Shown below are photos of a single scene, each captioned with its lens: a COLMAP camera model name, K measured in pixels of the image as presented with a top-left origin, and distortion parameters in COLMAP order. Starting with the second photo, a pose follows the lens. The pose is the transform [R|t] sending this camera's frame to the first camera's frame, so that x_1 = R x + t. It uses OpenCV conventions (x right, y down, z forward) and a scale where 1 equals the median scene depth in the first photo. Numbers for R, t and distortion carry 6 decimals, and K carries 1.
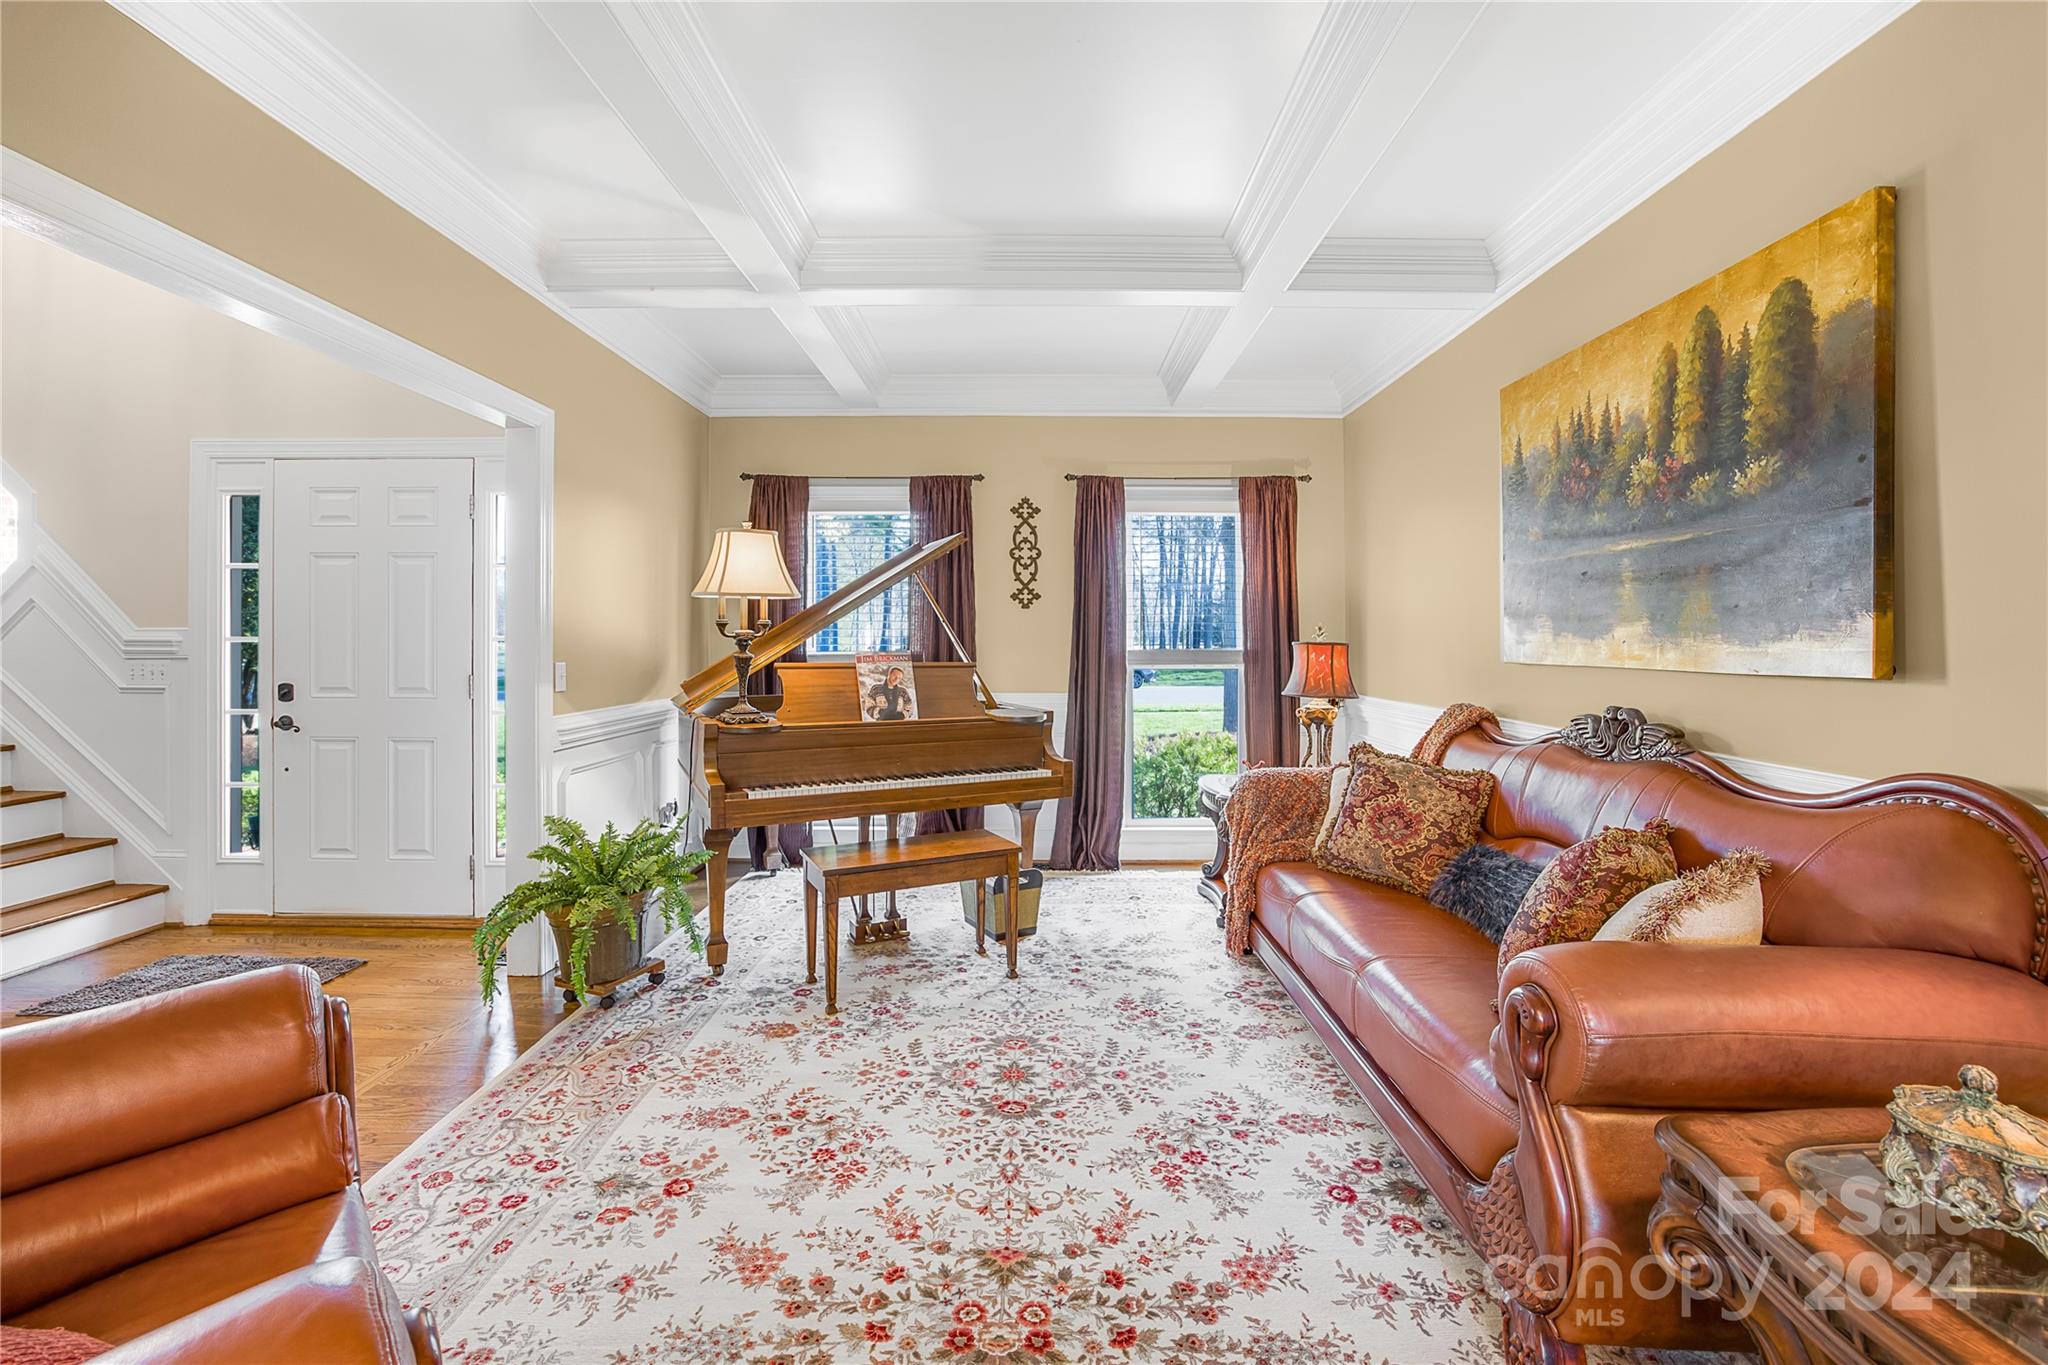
lens RADIAL K [[846.2, 0, 1025.4], [0, 846.2, 619.7], [0, 0, 1]] dist [-0.044235, 0.014614]
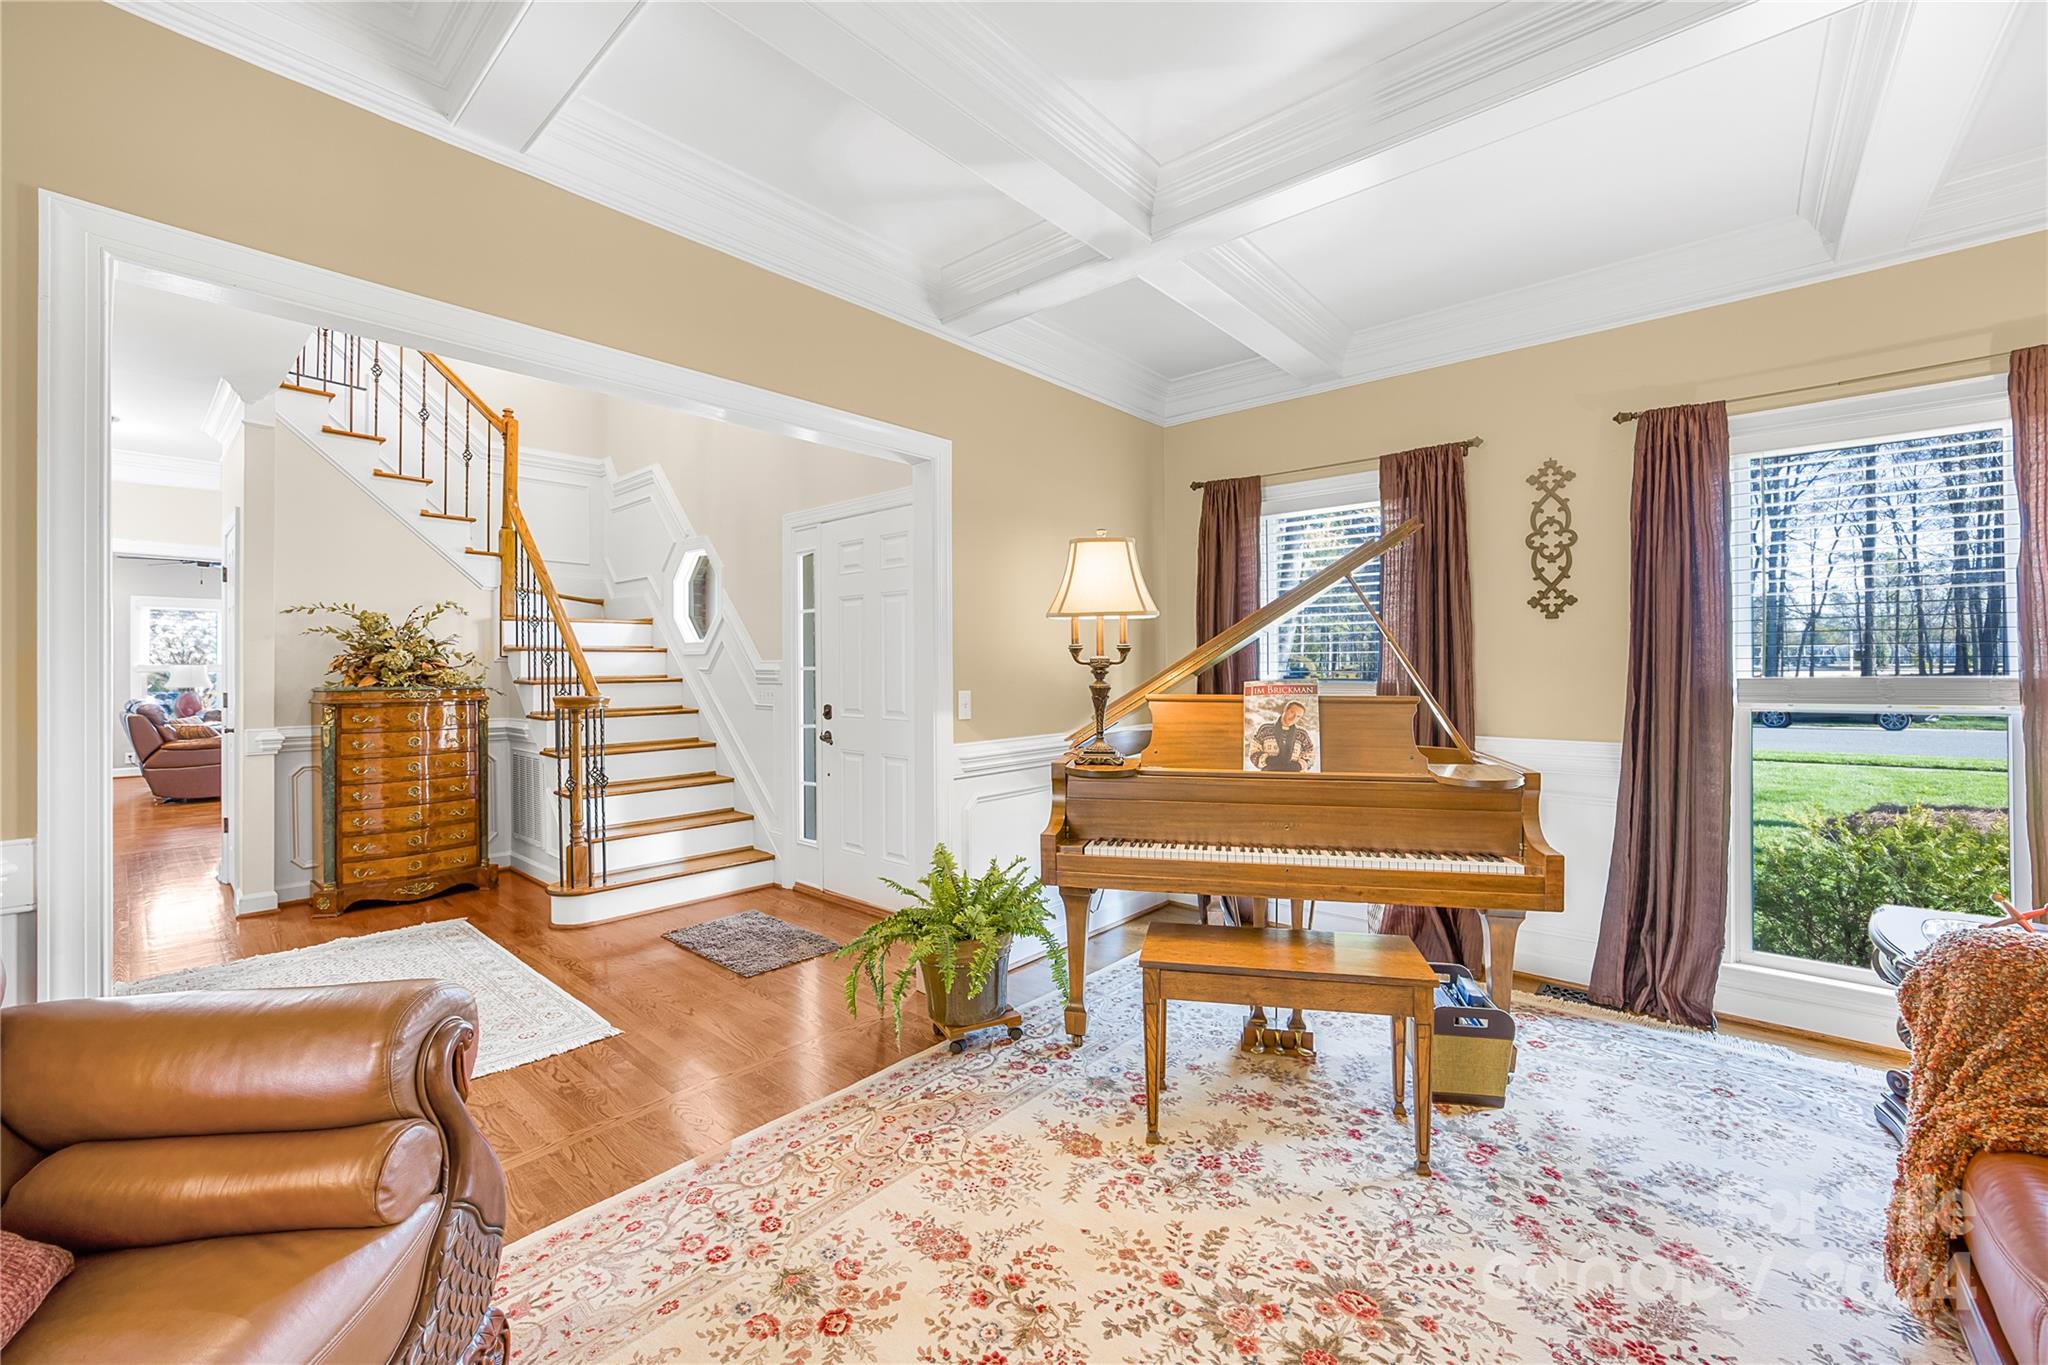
lens RADIAL K [[832.7, 0, 1029.9], [0, 832.7, 659.6], [0, 0, 1]] dist [-0.039375, 0.014550]
pose [[0.763322, -0.011259, -0.645920, 0.148332], [0.022693, 0.999698, 0.009393, 0.006118], [0.645619, -0.021828, 0.763347, 0.278716]]
